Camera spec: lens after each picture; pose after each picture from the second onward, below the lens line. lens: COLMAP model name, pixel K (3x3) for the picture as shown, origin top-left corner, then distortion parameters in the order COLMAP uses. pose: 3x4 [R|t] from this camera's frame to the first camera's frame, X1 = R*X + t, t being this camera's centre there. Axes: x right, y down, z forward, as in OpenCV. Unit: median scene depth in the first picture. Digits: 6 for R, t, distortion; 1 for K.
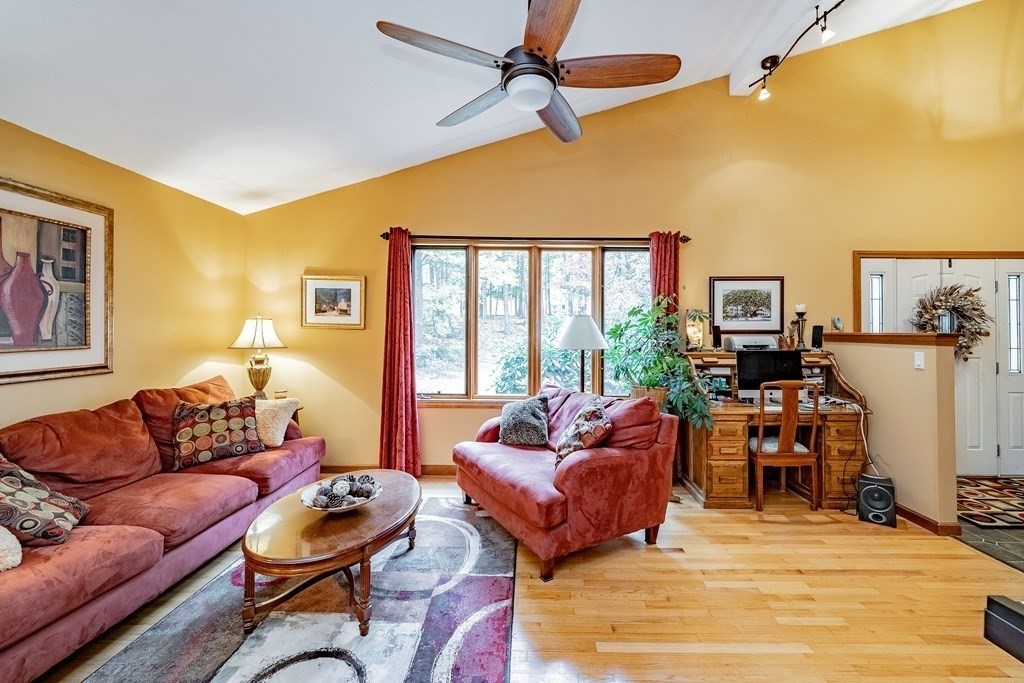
lens RADIAL K [[417.0, 0, 532.3], [0, 417.0, 326.8], [0, 0, 1]] dist [-0.002735, 0.000098]
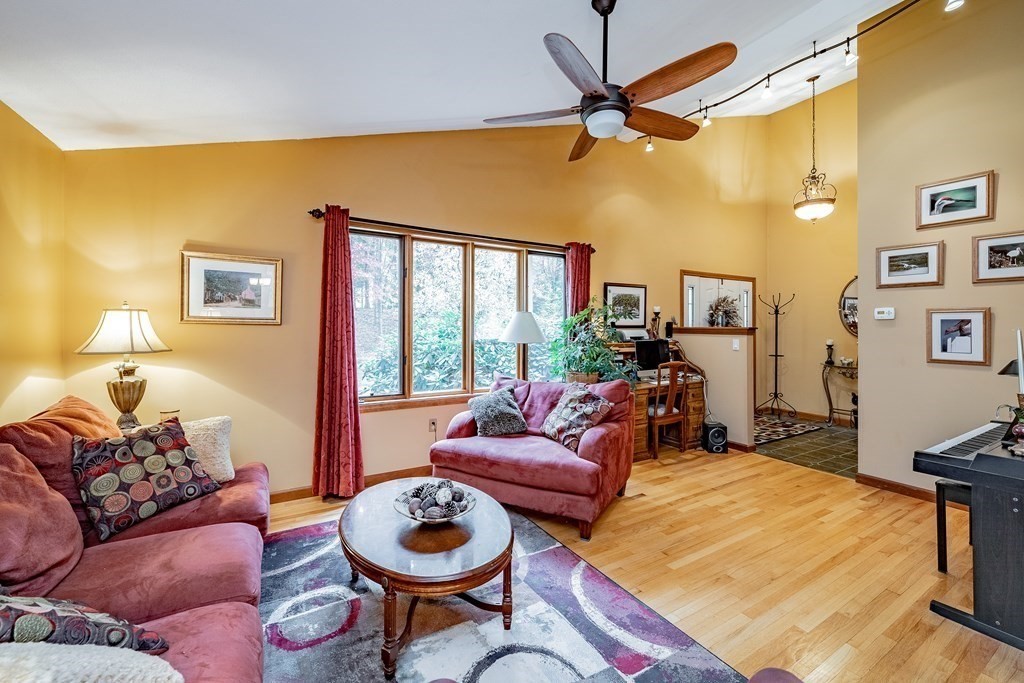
lens RADIAL K [[417.0, 0, 530.0], [0, 417.0, 326.4], [0, 0, 1]] dist [-0.002735, 0.000098]
pose [[0.849846, -0.002440, 0.527026, -0.460544], [-0.004652, 0.999916, 0.012131, -0.002957], [-0.527011, -0.012761, 0.849763, 0.062958]]
